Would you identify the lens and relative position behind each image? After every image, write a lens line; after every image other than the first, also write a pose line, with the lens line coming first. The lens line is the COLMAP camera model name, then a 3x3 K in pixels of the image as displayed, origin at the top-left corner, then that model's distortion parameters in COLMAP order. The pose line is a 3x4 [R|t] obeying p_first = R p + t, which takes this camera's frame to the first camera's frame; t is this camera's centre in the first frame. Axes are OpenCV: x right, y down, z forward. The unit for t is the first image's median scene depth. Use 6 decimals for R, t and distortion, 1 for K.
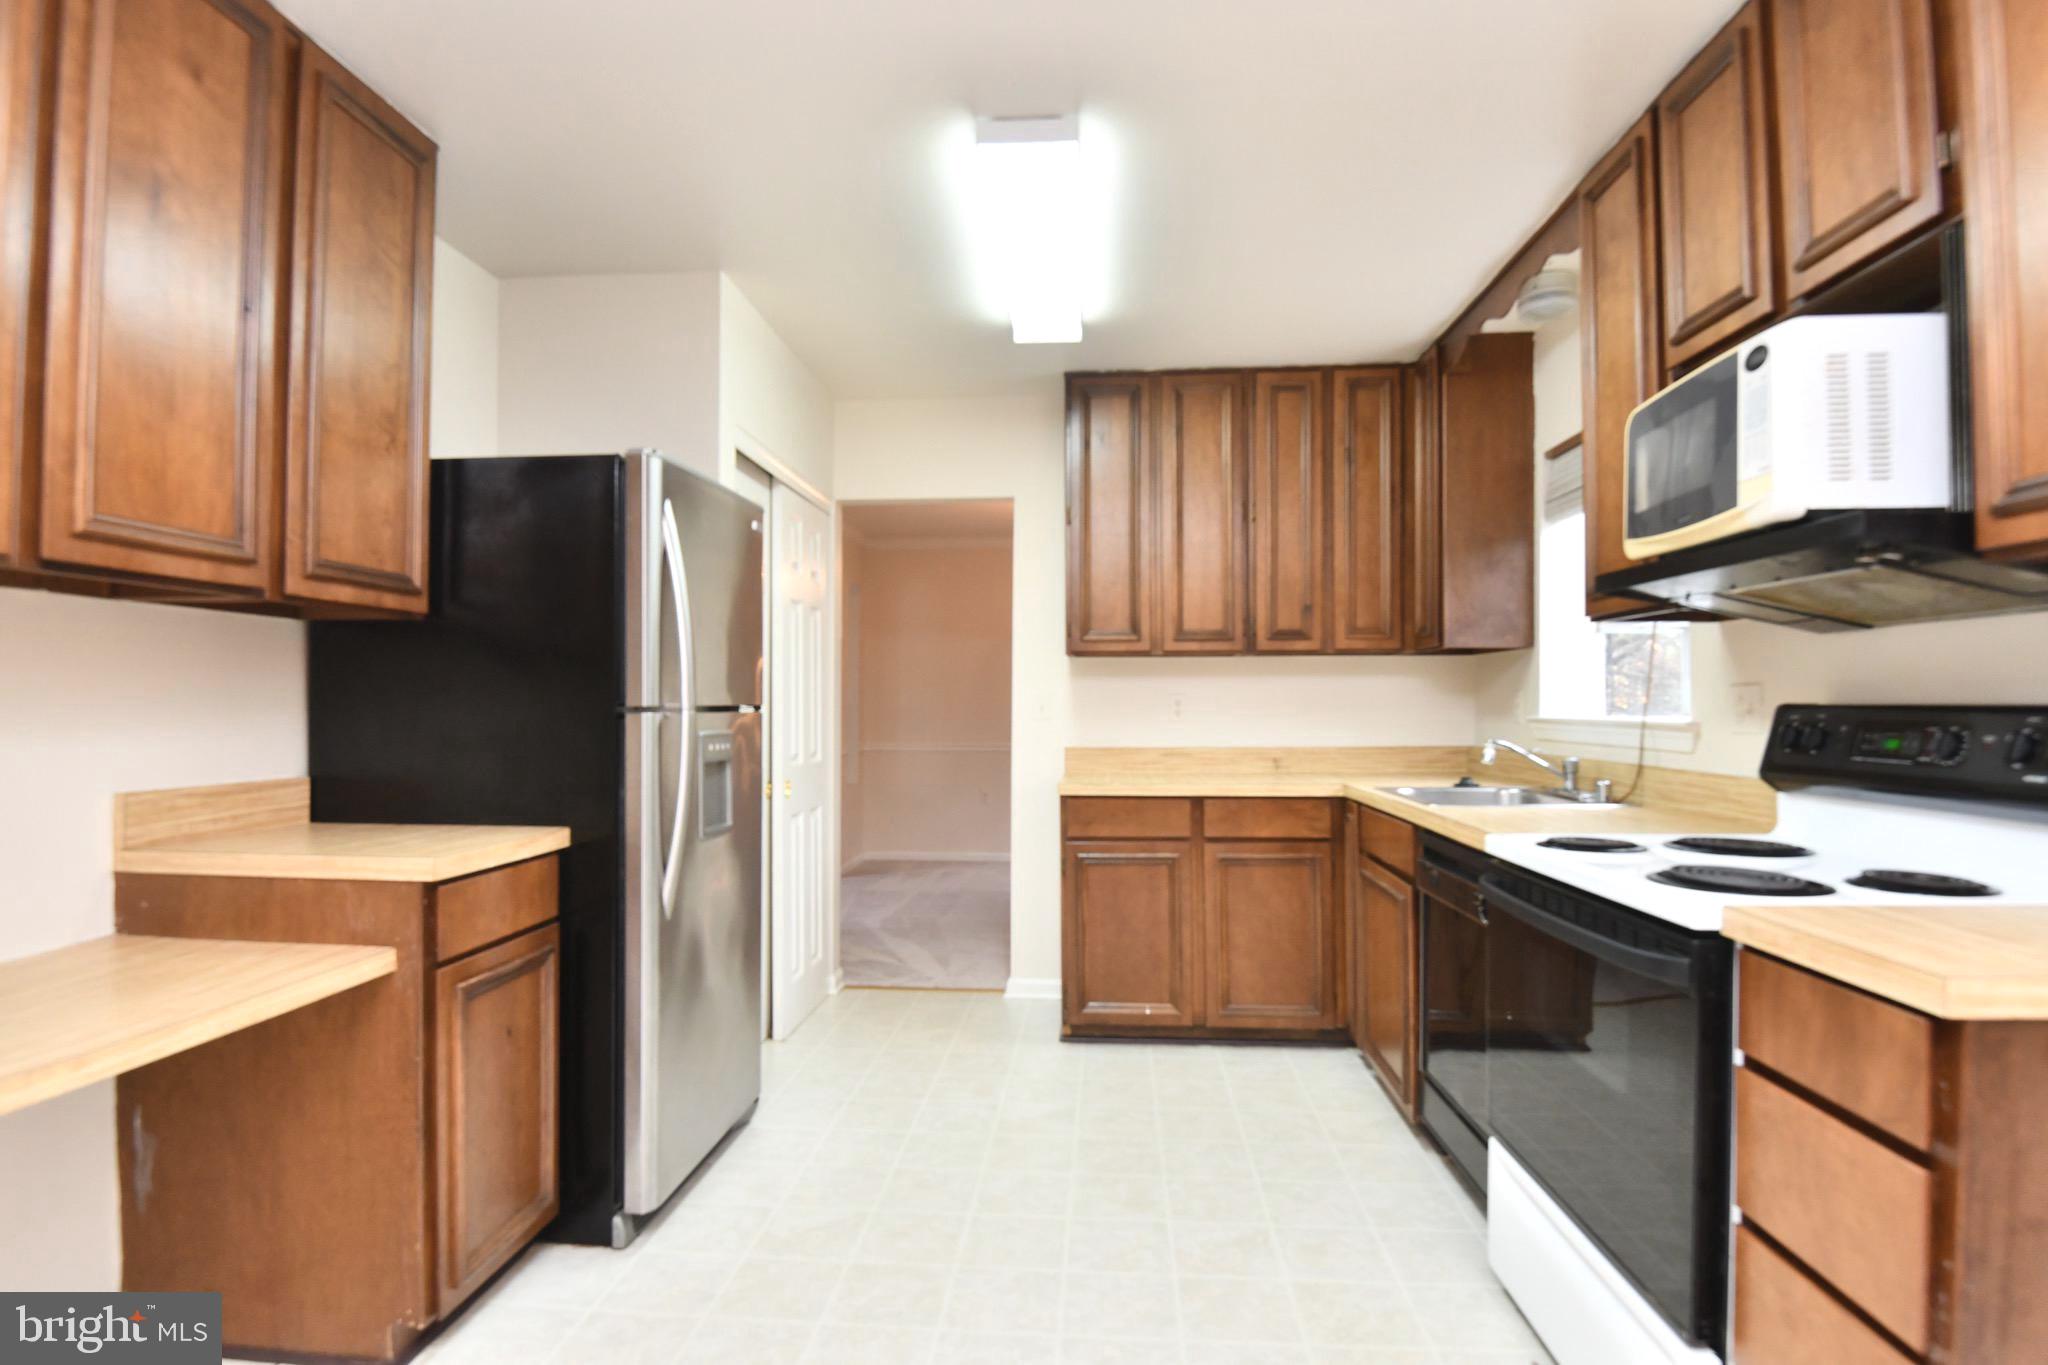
lens RADIAL K [[1063.8, 0, 1027.0], [0, 1063.8, 673.5], [0, 0, 1]] dist [-0.023523, -0.005384]
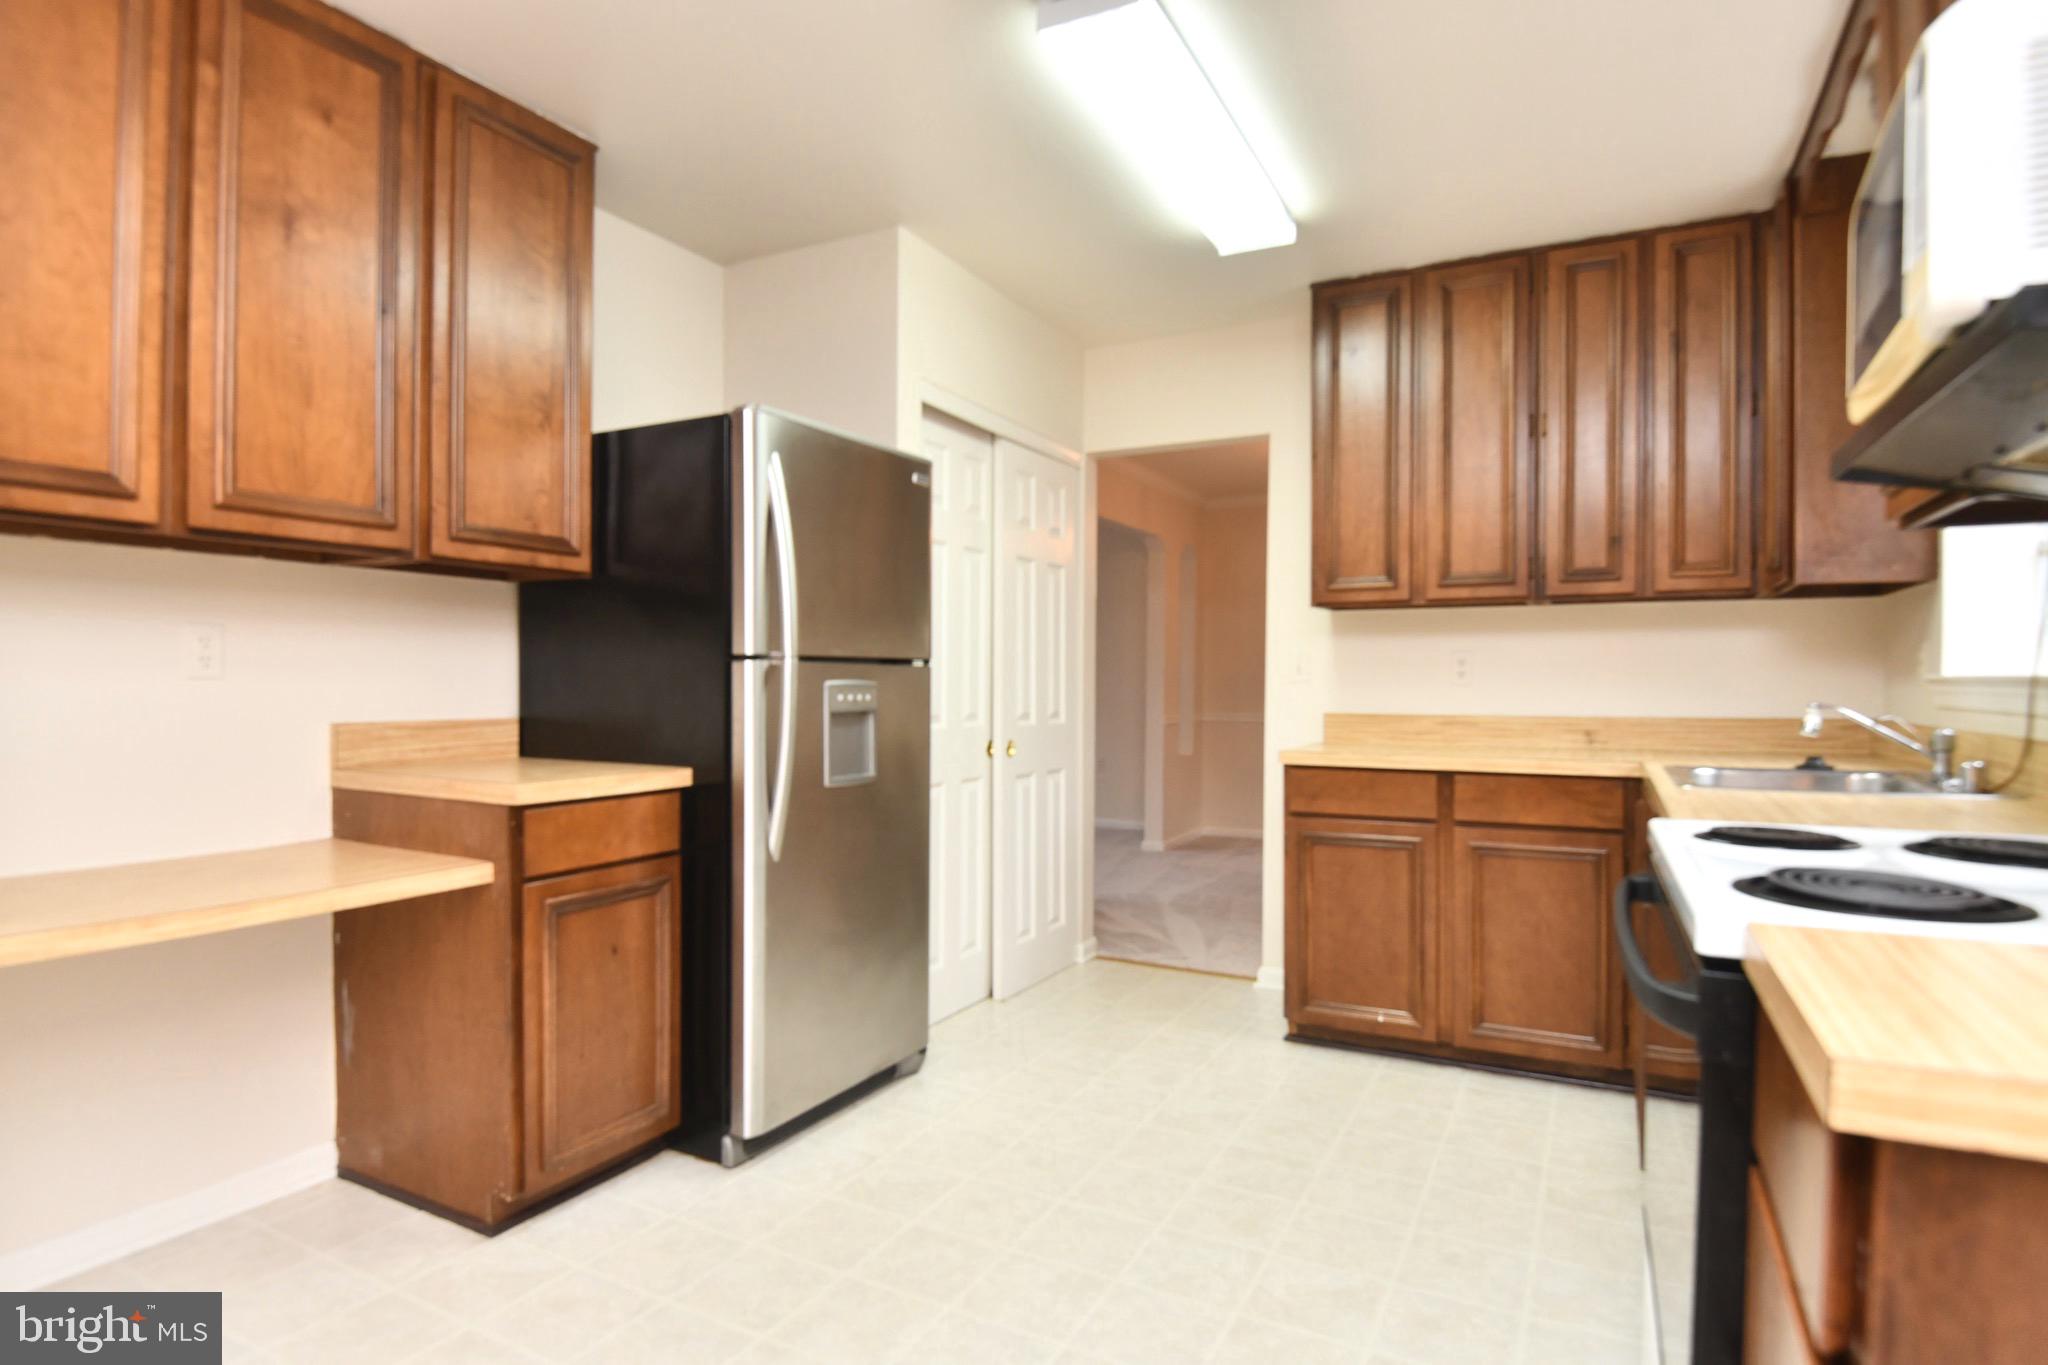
lens RADIAL K [[1096.3, 0, 1020.6], [0, 1096.3, 675.3], [0, 0, 1]] dist [-0.017408, -0.005166]
pose [[0.916370, 0.002562, -0.400324, 0.275898], [0.007157, 0.999715, 0.022781, 0.025781], [0.400269, -0.023741, 0.916090, 0.109422]]
